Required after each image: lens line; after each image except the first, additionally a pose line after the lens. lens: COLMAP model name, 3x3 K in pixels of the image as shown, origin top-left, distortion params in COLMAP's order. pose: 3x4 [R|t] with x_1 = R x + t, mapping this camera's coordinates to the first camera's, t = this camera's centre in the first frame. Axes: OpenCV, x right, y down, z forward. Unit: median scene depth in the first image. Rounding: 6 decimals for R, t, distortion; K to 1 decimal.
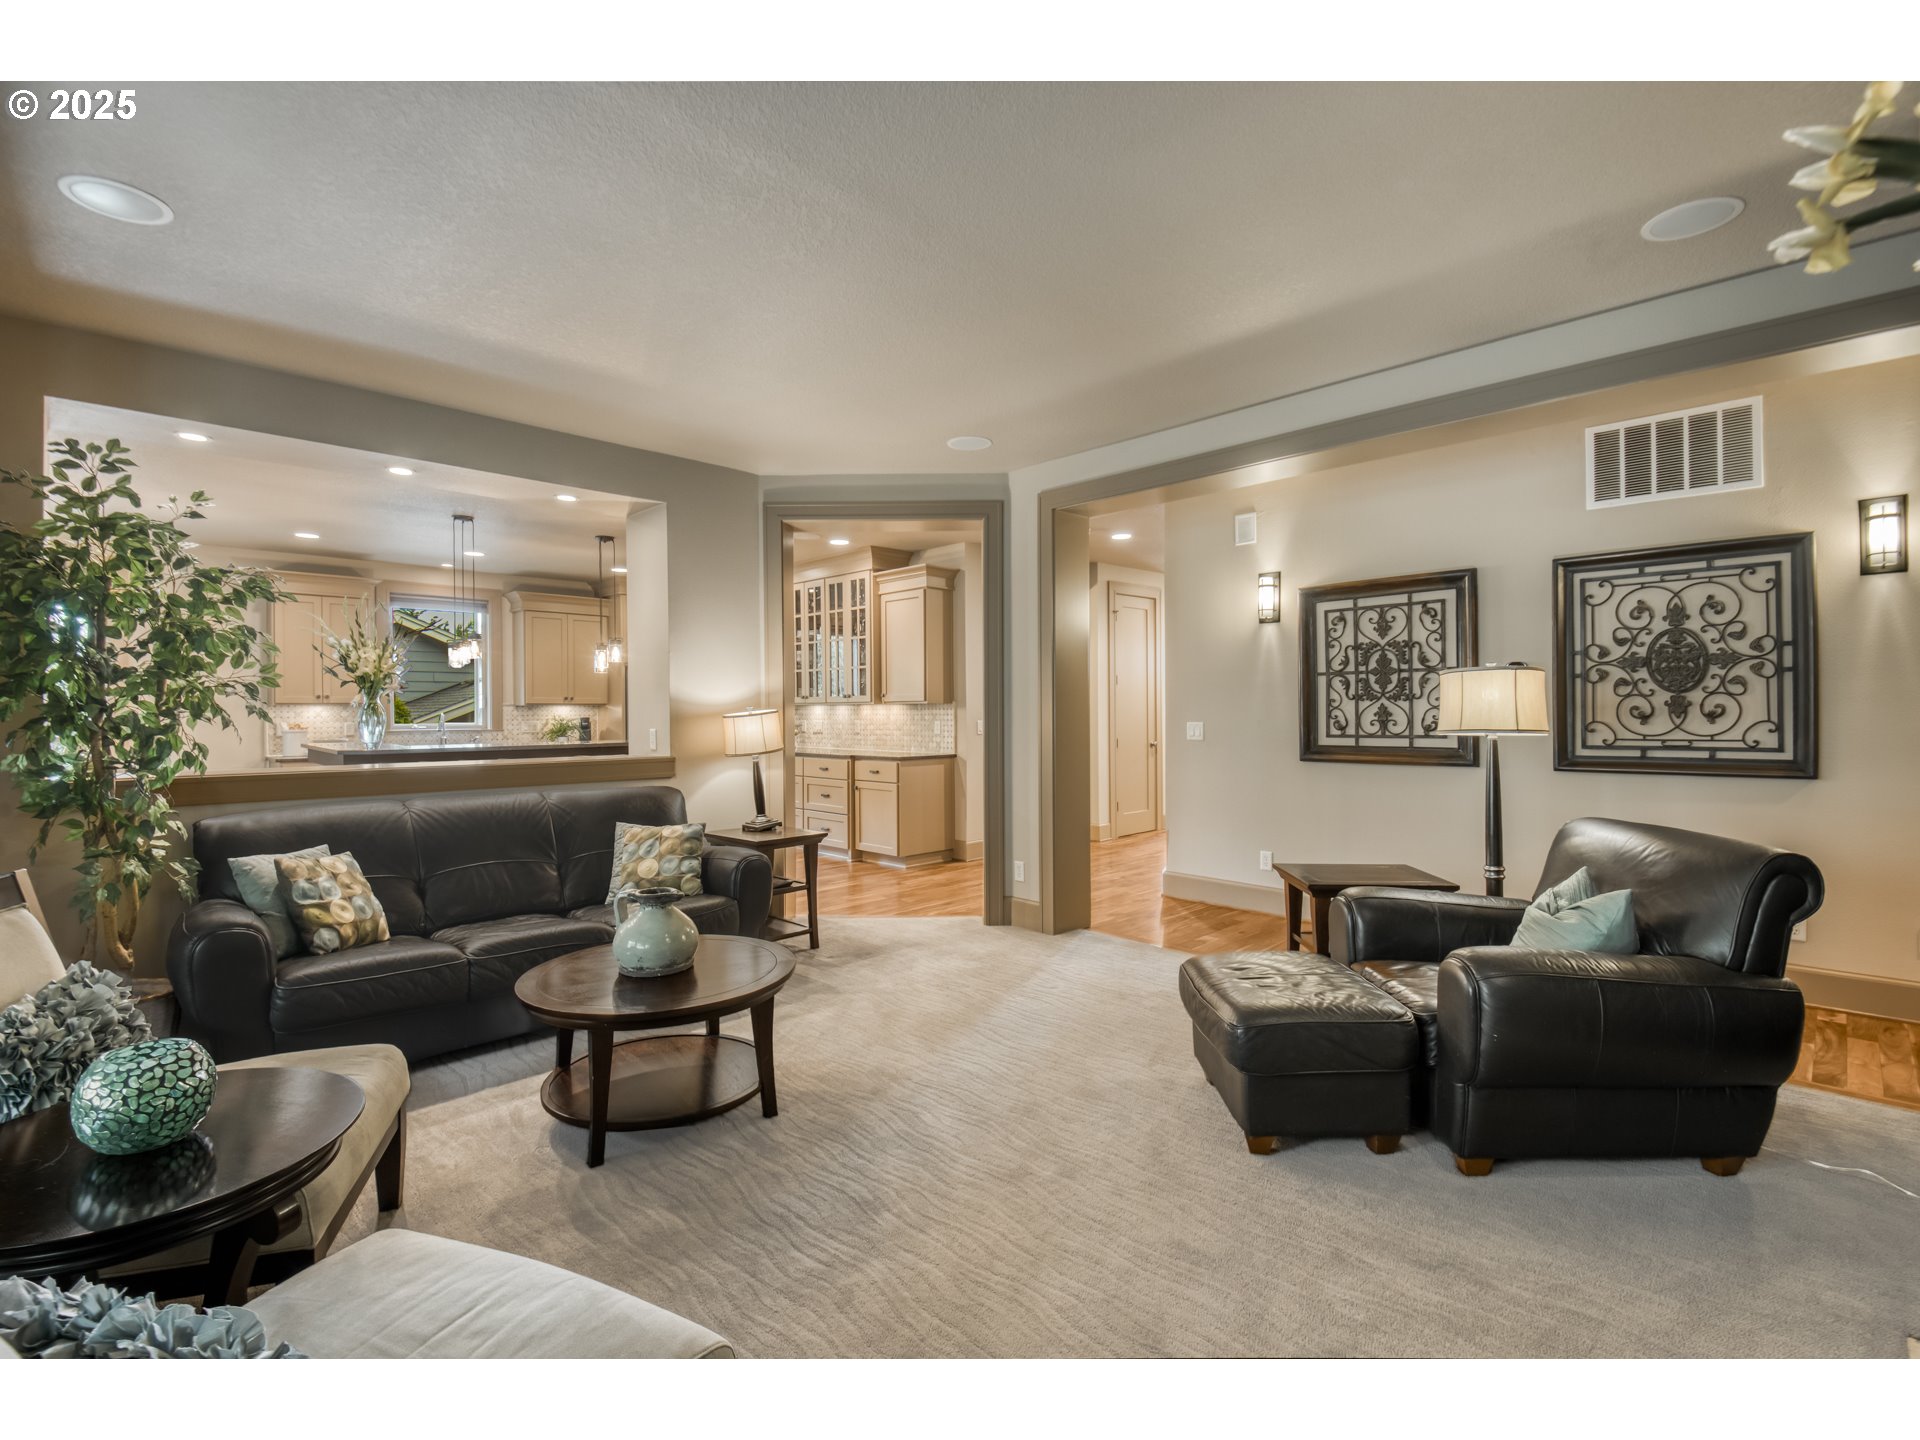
lens RADIAL K [[869.2, 0, 960.0], [0, 869.2, 720.0], [0, 0, 1]] dist [0.023975, -0.020454]
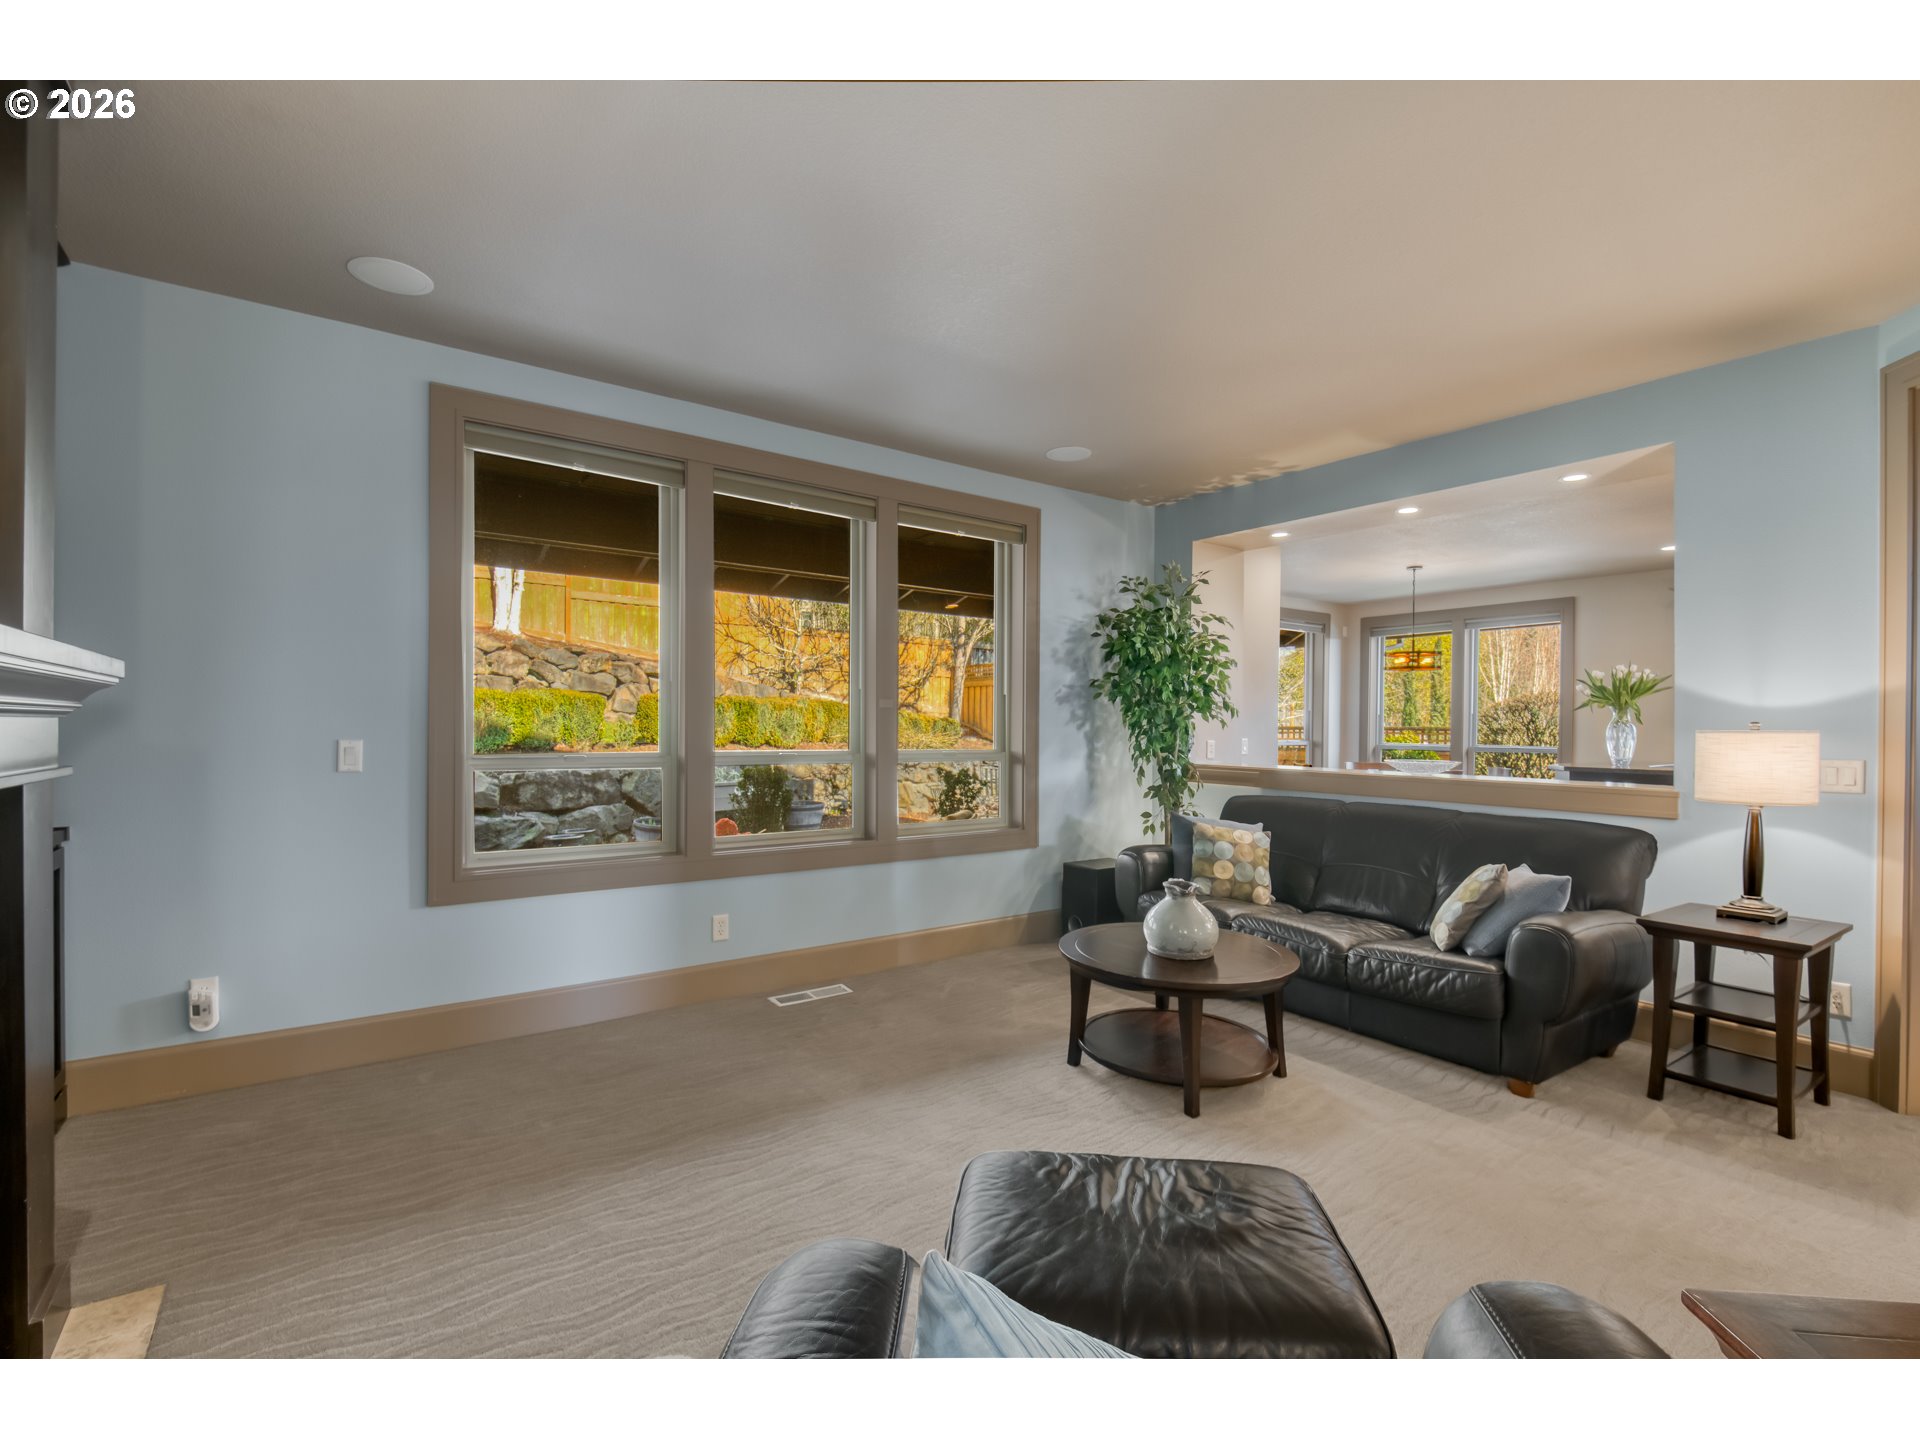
lens RADIAL K [[869.2, 0, 960.0], [0, 869.2, 720.0], [0, 0, 1]] dist [0.023975, -0.020454]
pose [[-0.180343, 0.009365, -0.983559, 0.493344], [-0.012395, 0.999854, 0.011793, -0.019524], [0.983526, 0.014318, -0.180200, 0.558535]]
